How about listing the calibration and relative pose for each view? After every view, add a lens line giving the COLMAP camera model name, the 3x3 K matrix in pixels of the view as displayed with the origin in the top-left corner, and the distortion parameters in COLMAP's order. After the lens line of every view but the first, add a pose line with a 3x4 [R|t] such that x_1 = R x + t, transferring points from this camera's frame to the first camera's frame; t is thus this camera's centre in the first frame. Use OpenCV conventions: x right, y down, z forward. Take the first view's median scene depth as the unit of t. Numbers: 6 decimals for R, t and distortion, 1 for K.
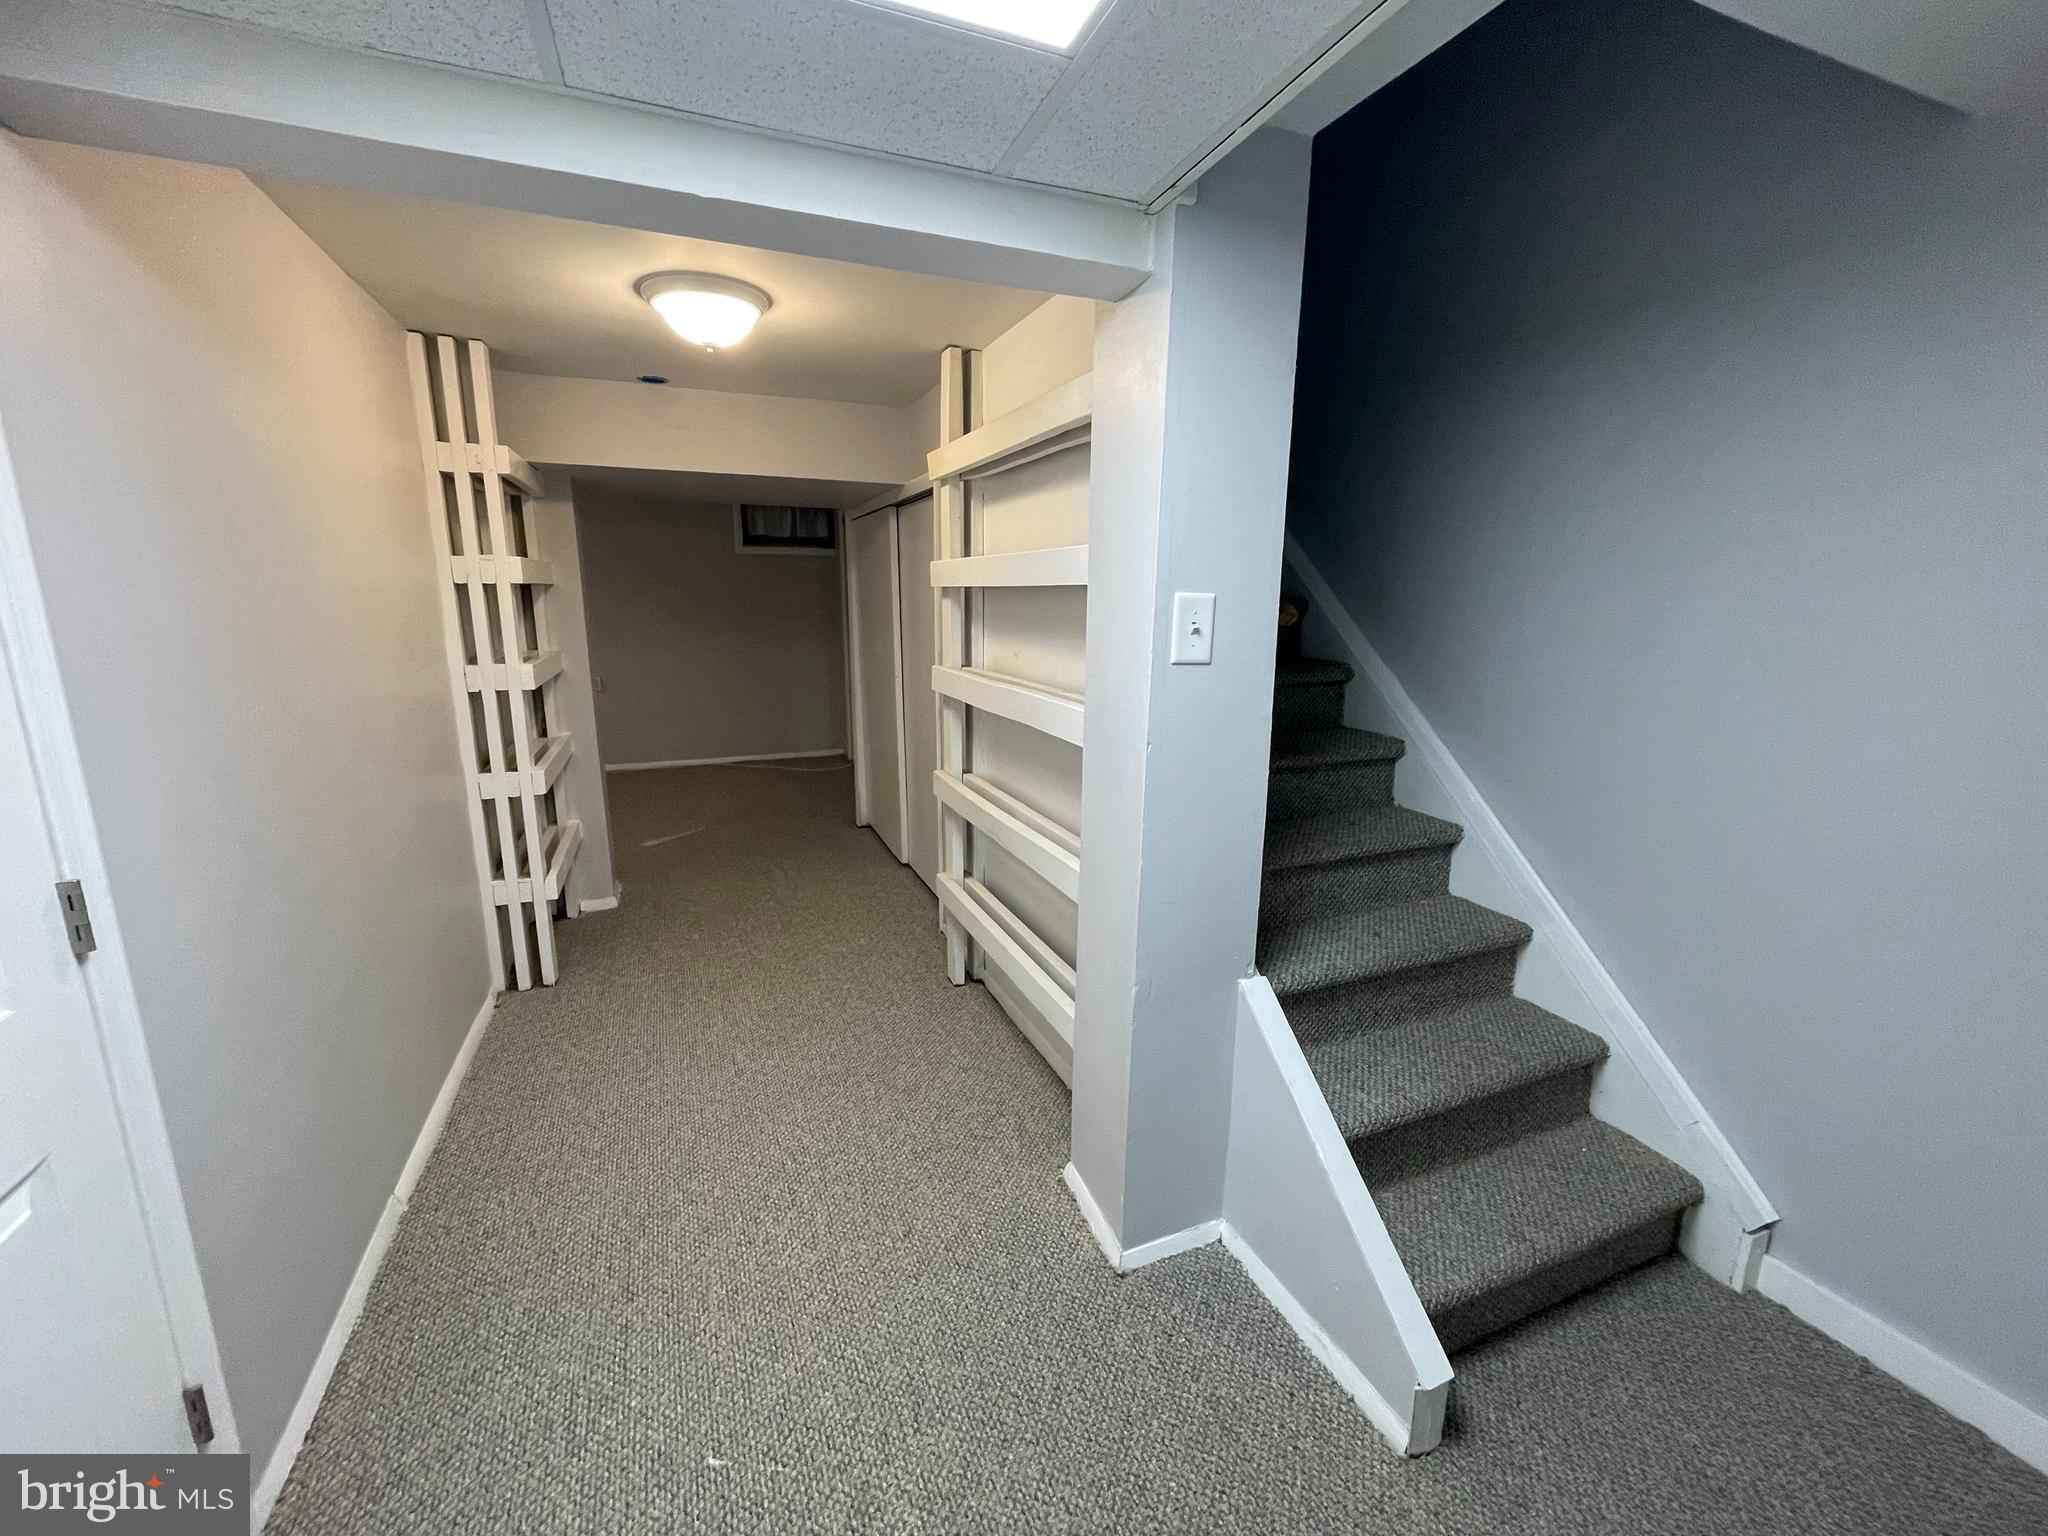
lens RADIAL K [[821.0, 0, 1014.3], [0, 821.0, 765.7], [0, 0, 1]] dist [-0.009859, -0.000146]
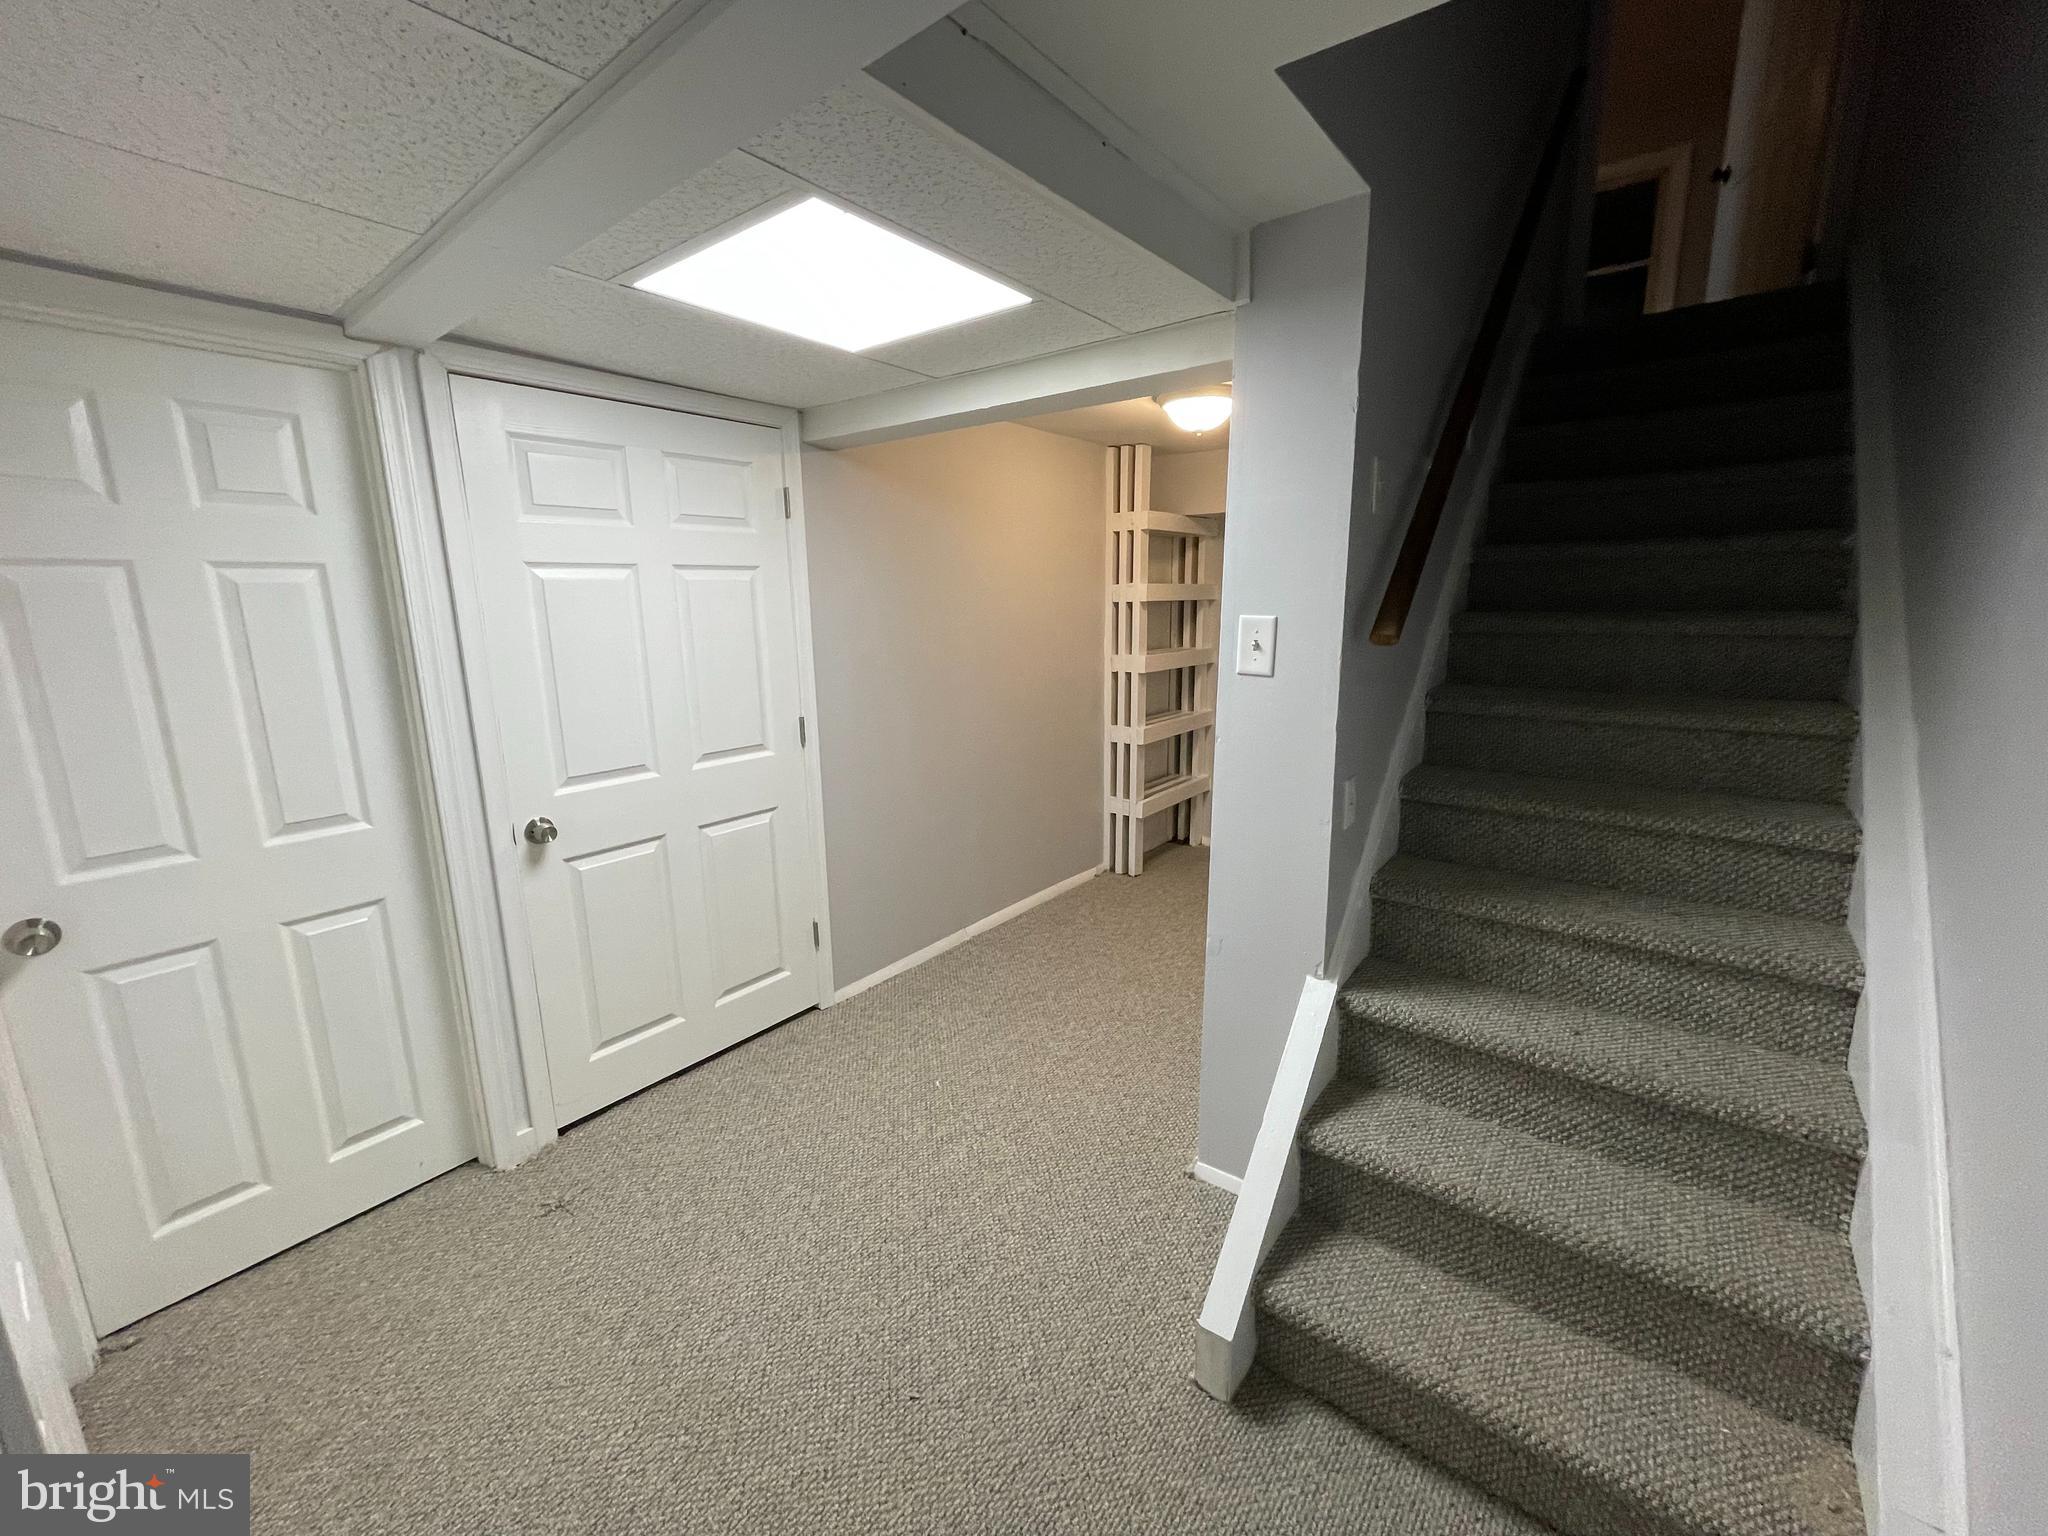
lens RADIAL K [[821.0, 0, 1014.3], [0, 821.0, 765.7], [0, 0, 1]] dist [-0.009859, -0.000146]
pose [[0.492319, 0.160586, -0.855473, 0.811987], [-0.162389, 0.982523, 0.090982, -0.035824], [0.855133, 0.094127, 0.509792, 0.088684]]
